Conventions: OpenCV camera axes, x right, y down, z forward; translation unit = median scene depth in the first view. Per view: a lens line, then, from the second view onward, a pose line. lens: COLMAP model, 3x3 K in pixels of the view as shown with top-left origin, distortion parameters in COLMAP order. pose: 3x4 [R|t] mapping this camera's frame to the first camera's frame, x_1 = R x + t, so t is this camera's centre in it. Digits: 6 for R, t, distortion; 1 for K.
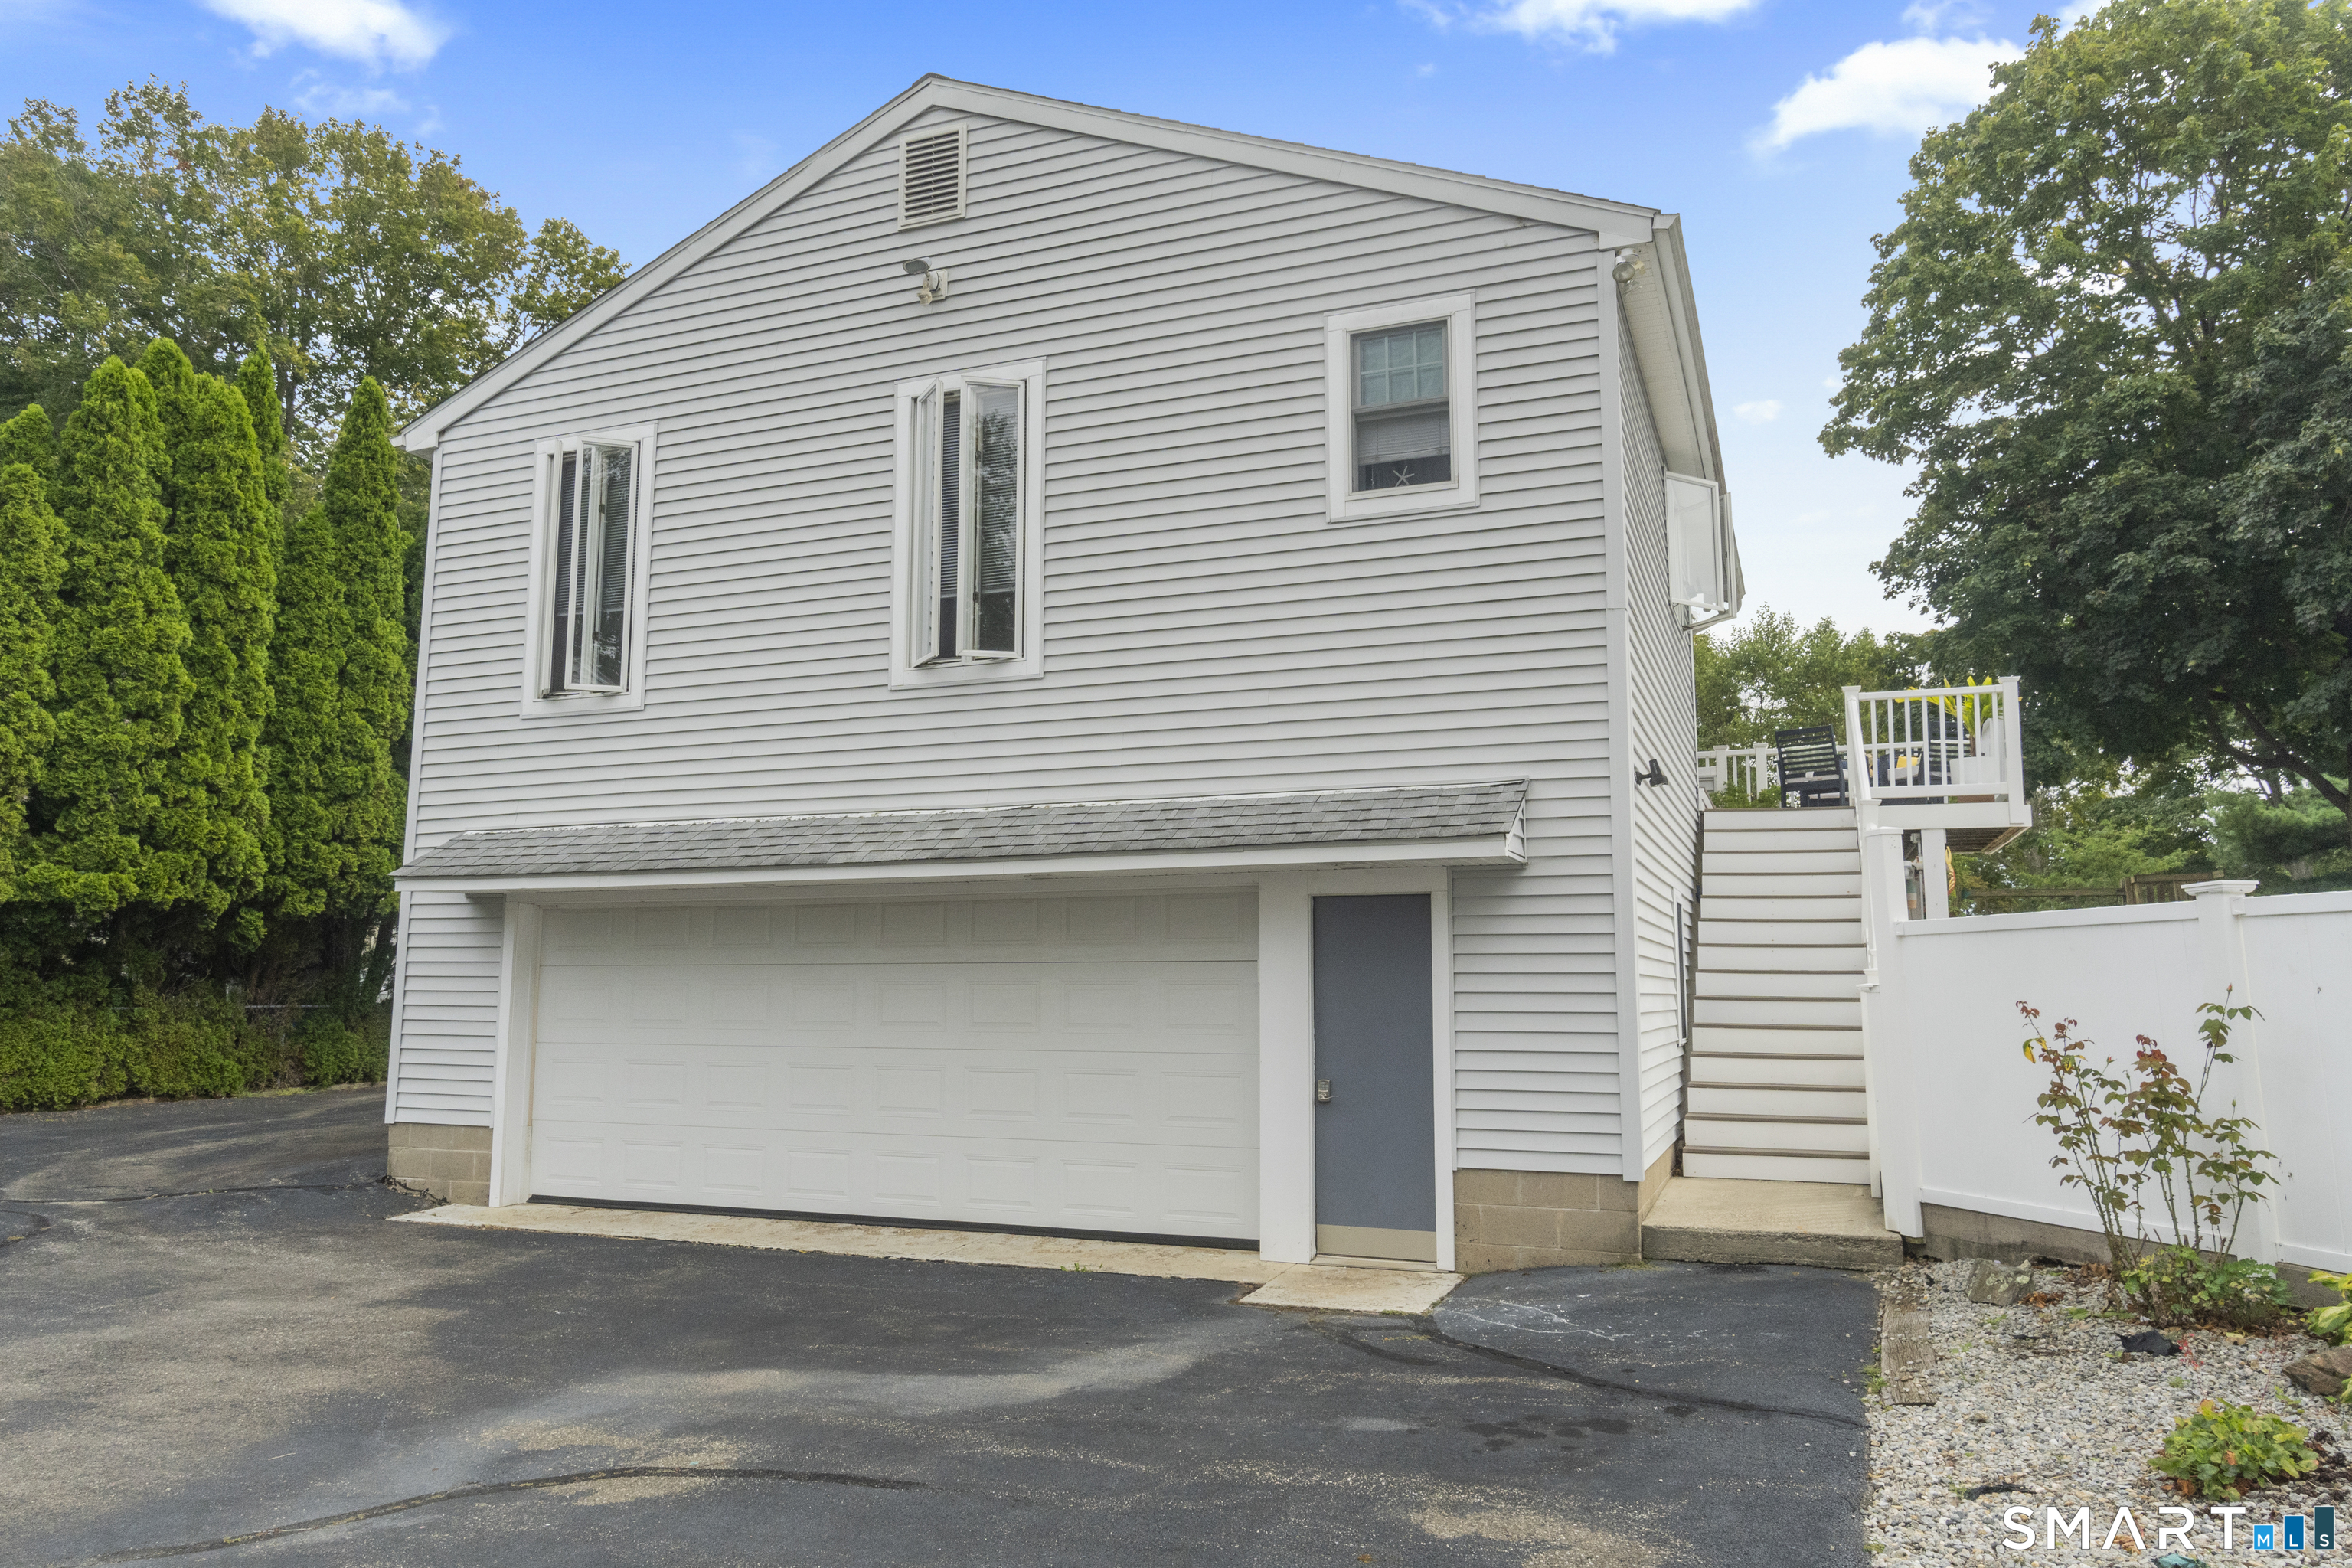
lens RADIAL K [[1638.2, 0, 1125.4], [0, 1638.2, 784.0], [0, 0, 1]] dist [0.001365, 0.000556]
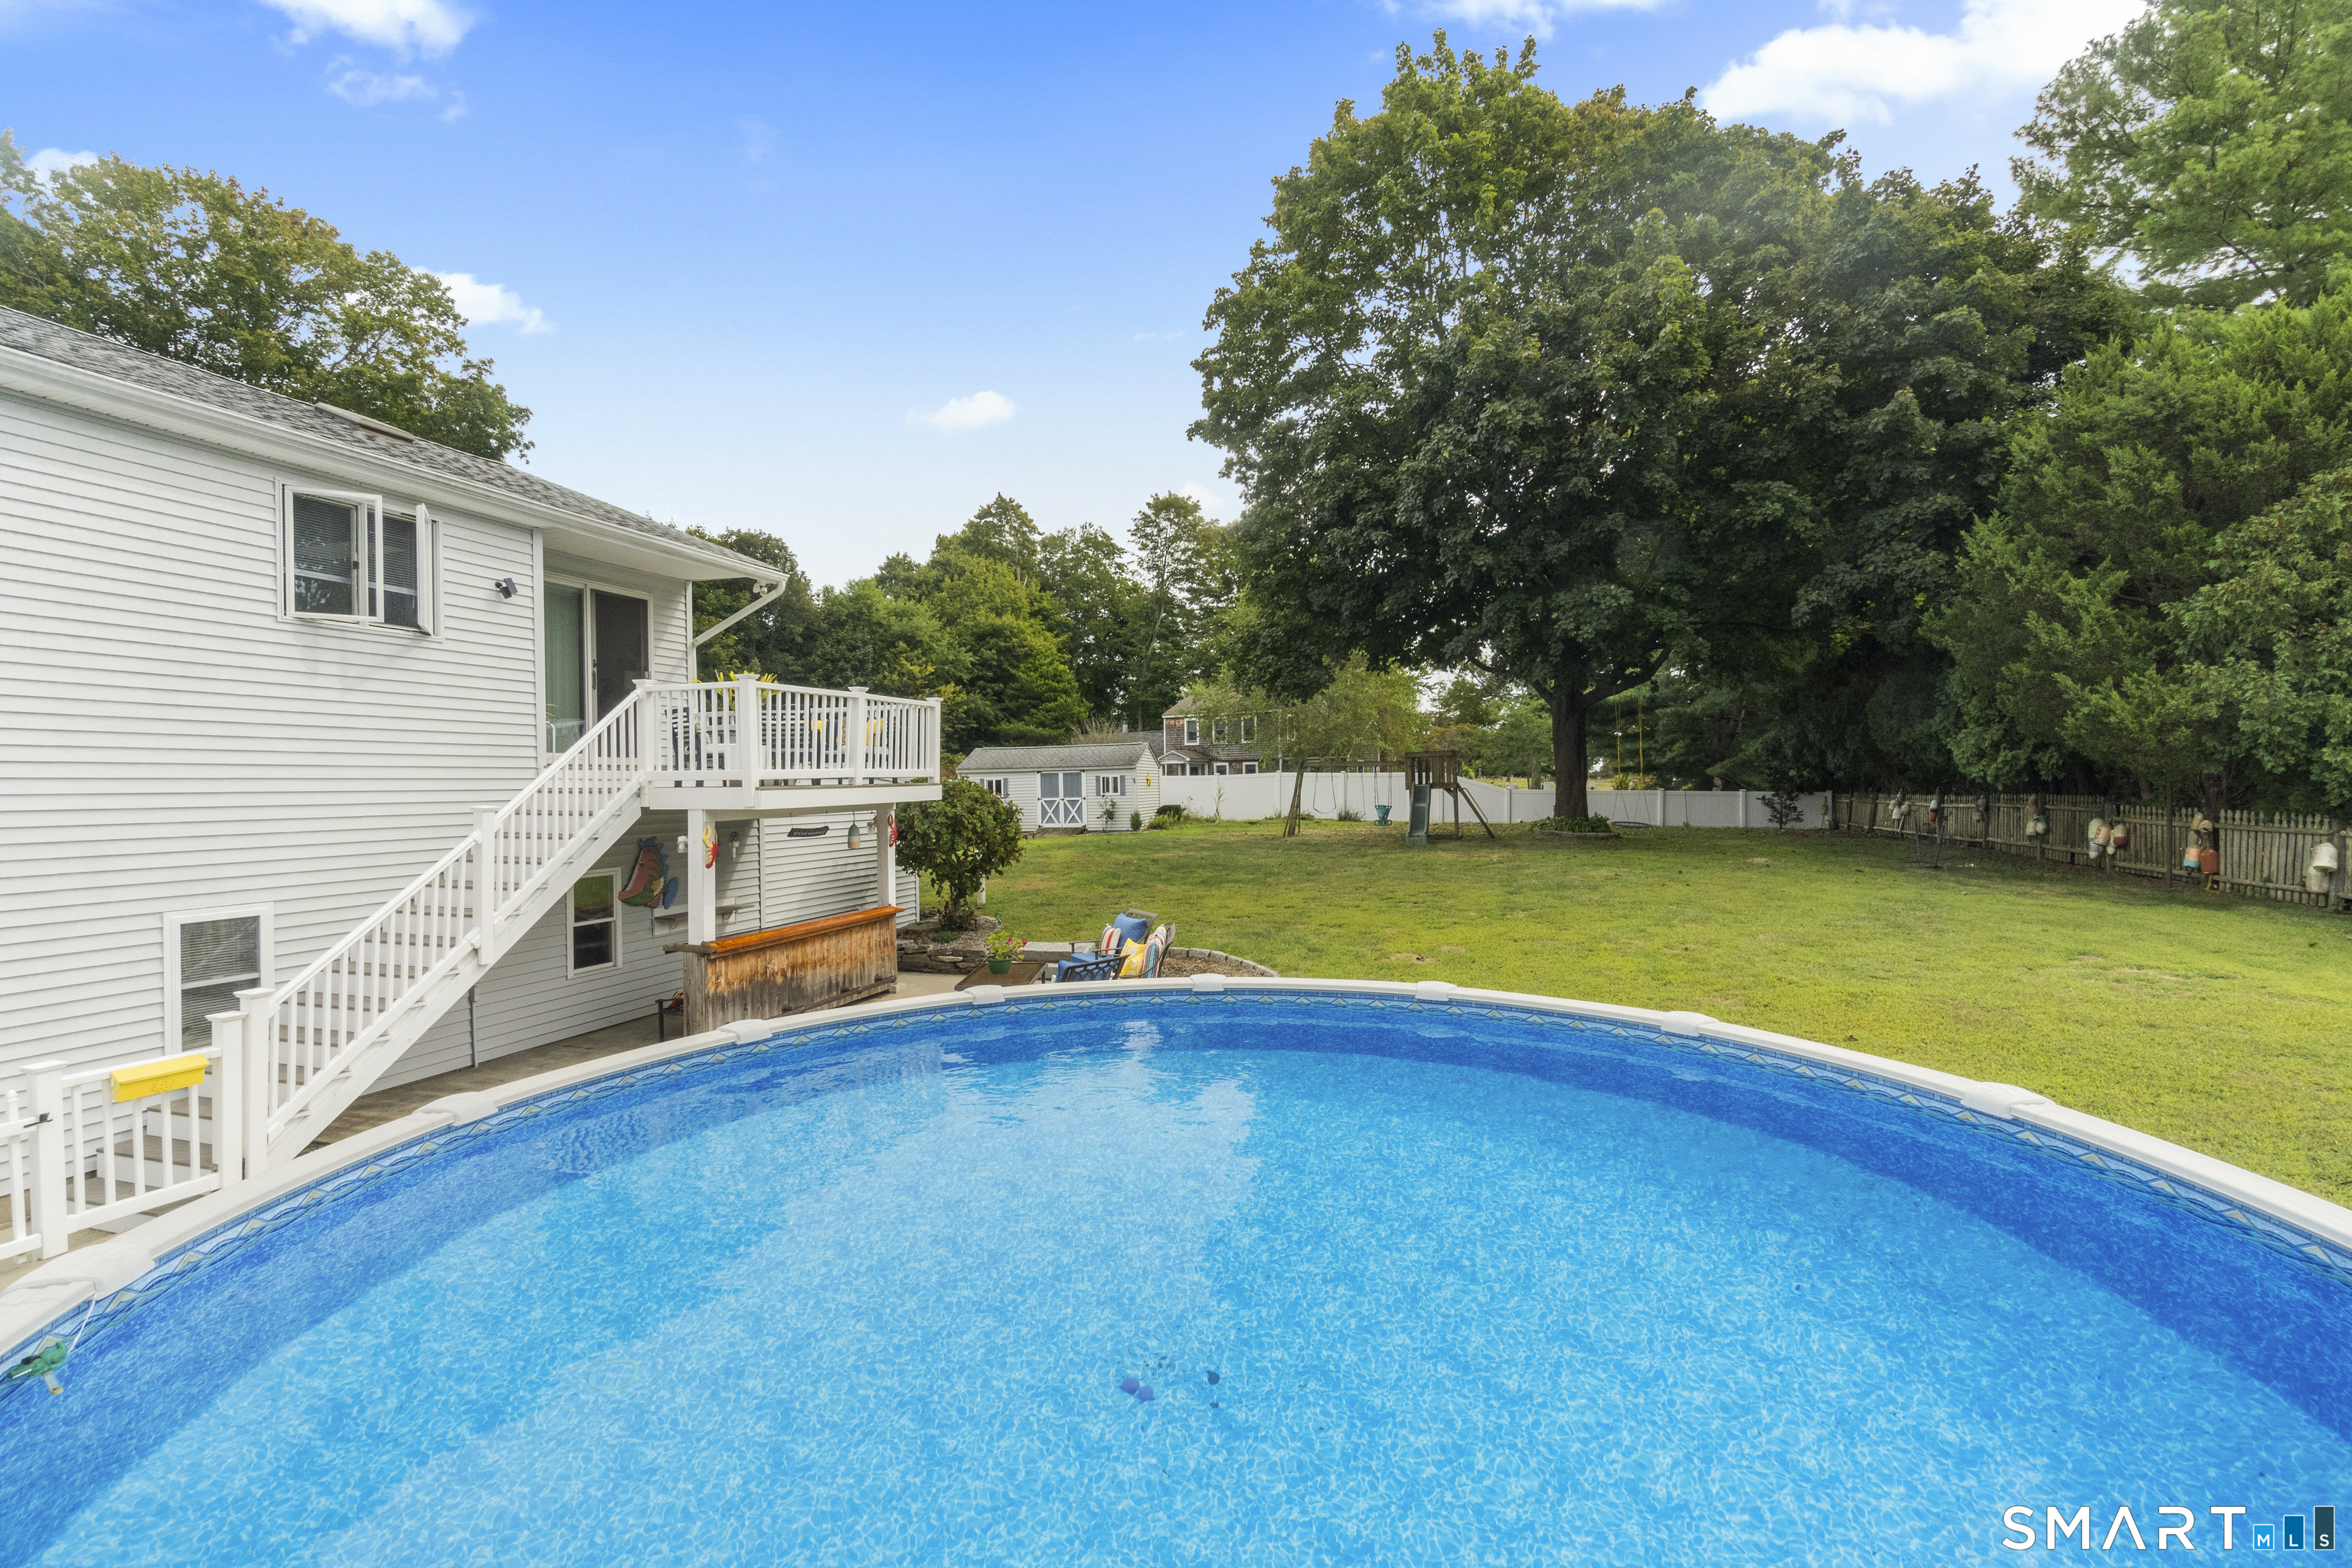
lens RADIAL K [[1018.9, 0, 1173.5], [0, 1018.9, 797.1], [0, 0, 1]] dist [-0.000174, 0.000543]
pose [[0.996265, -0.017628, 0.084530, 0.690357], [0.005423, 0.989780, 0.142500, -0.071265], [-0.086178, -0.141509, 0.986179, 0.262150]]
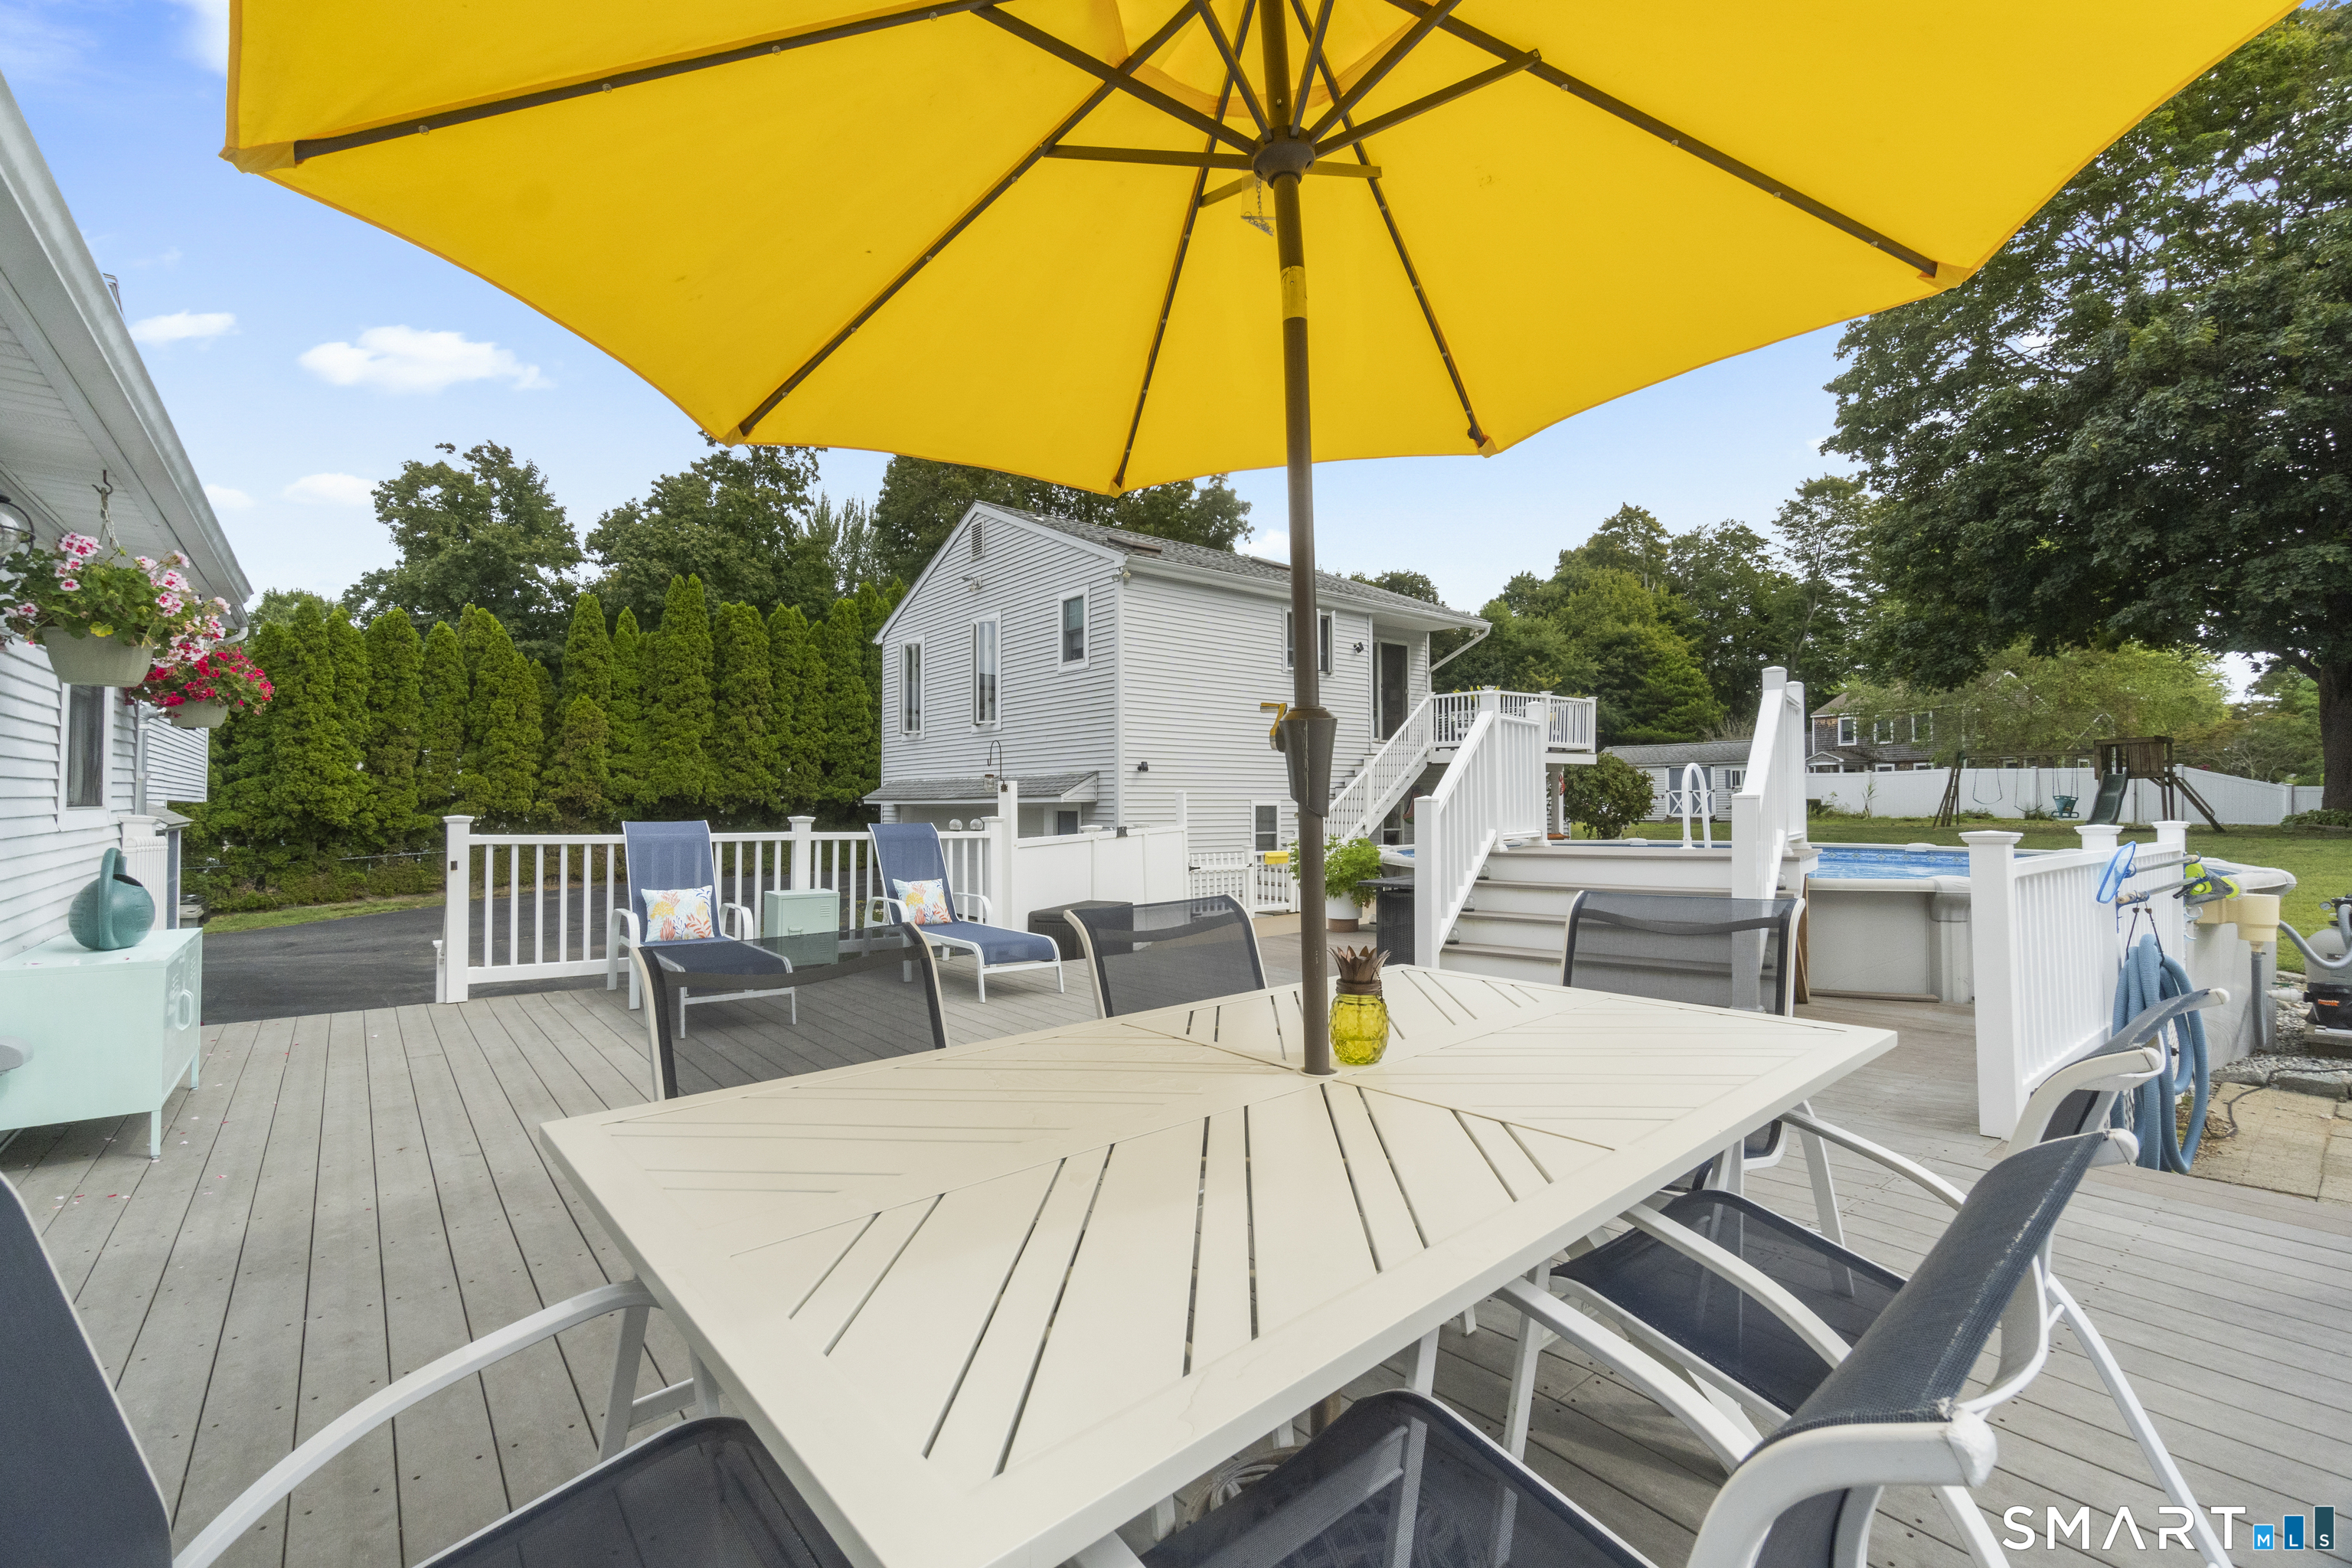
lens RADIAL K [[1018.9, 0, 1173.5], [0, 1018.9, 797.1], [0, 0, 1]] dist [-0.000174, 0.000543]
pose [[0.879007, -0.009639, -0.476711, 0.712485], [0.068396, 0.992005, 0.106056, -0.079945], [0.471877, -0.125829, 0.872639, -0.267987]]
